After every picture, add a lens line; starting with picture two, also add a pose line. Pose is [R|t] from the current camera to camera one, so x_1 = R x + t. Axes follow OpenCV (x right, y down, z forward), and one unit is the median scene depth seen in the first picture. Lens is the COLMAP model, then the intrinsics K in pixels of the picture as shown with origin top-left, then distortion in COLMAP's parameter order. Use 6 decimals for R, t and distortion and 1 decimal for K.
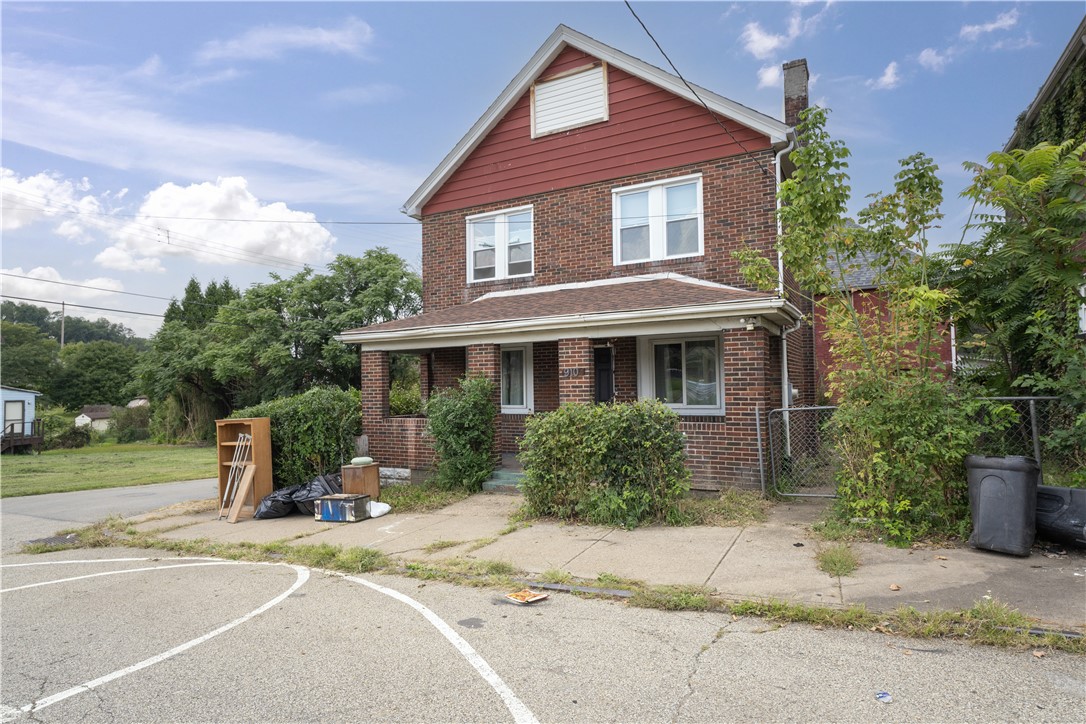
lens RADIAL K [[615.7, 0, 543.1], [0, 615.7, 361.2], [0, 0, 1]] dist [0.002560, -0.001671]
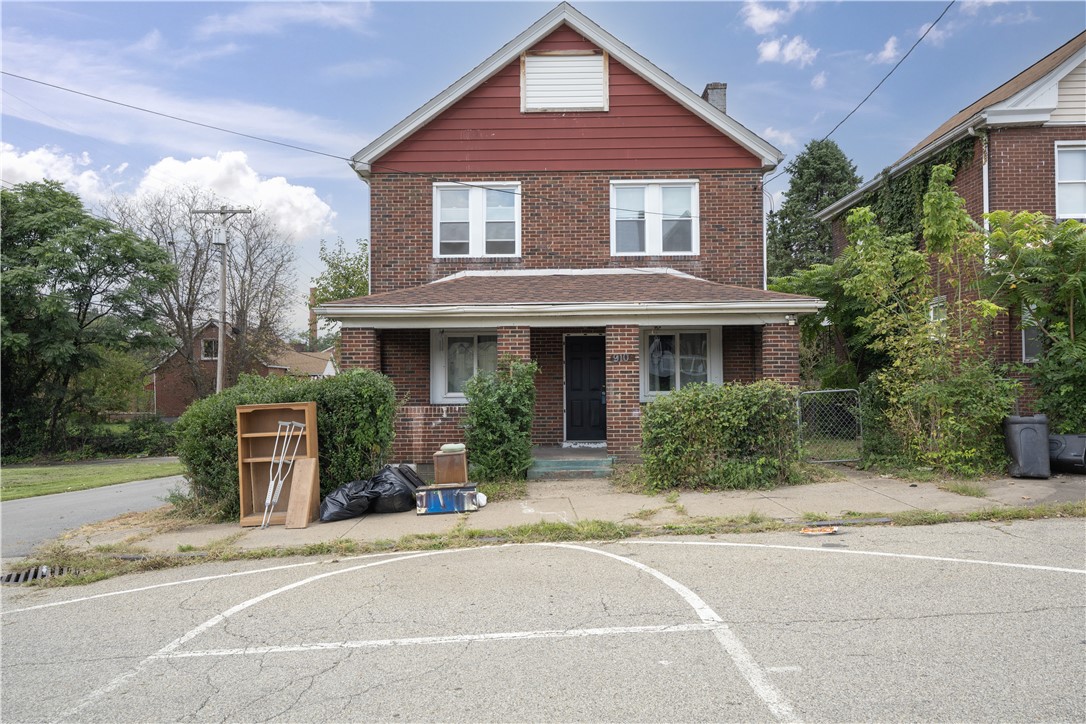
lens RADIAL K [[738.1, 0, 541.9], [0, 738.1, 364.8], [0, 0, 1]] dist [0.023338, 0.003438]
pose [[0.875626, 0.025519, 0.482316, -0.569059], [-0.026427, 0.999639, -0.004912, 0.033383], [-0.482267, -0.008445, 0.875984, -0.013895]]
